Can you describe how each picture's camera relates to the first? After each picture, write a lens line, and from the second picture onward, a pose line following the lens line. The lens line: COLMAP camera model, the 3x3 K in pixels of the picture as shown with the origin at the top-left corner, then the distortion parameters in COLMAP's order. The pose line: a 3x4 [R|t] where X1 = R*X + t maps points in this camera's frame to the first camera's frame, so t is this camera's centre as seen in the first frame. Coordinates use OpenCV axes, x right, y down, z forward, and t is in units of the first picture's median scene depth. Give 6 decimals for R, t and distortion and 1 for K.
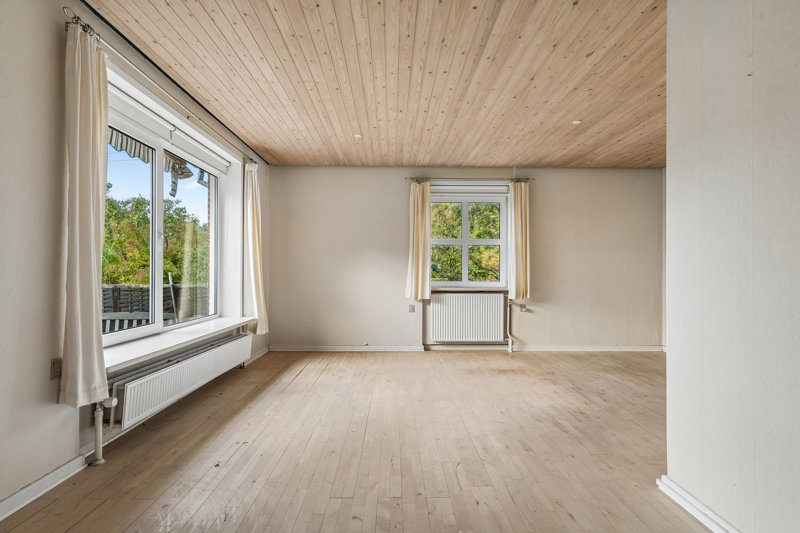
lens RADIAL K [[439.2, 0, 400.5], [0, 439.2, 271.2], [0, 0, 1]] dist [-0.000491, -0.000016]
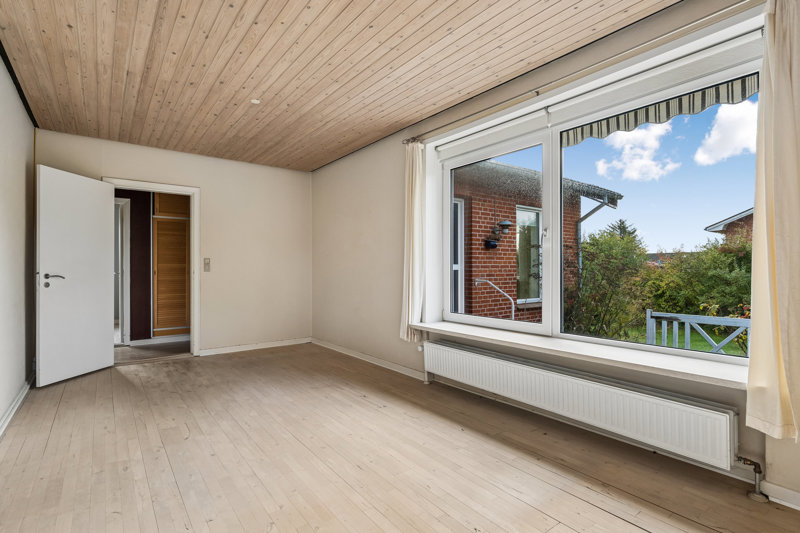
lens RADIAL K [[407.4, 0, 402.7], [0, 407.4, 267.3], [0, 0, 1]] dist [0.001479, 0.000565]
pose [[-0.814796, -0.004734, -0.579728, 0.261234], [0.000992, 0.999954, -0.009561, 0.004468], [0.579747, -0.008365, -0.814754, 1.954034]]
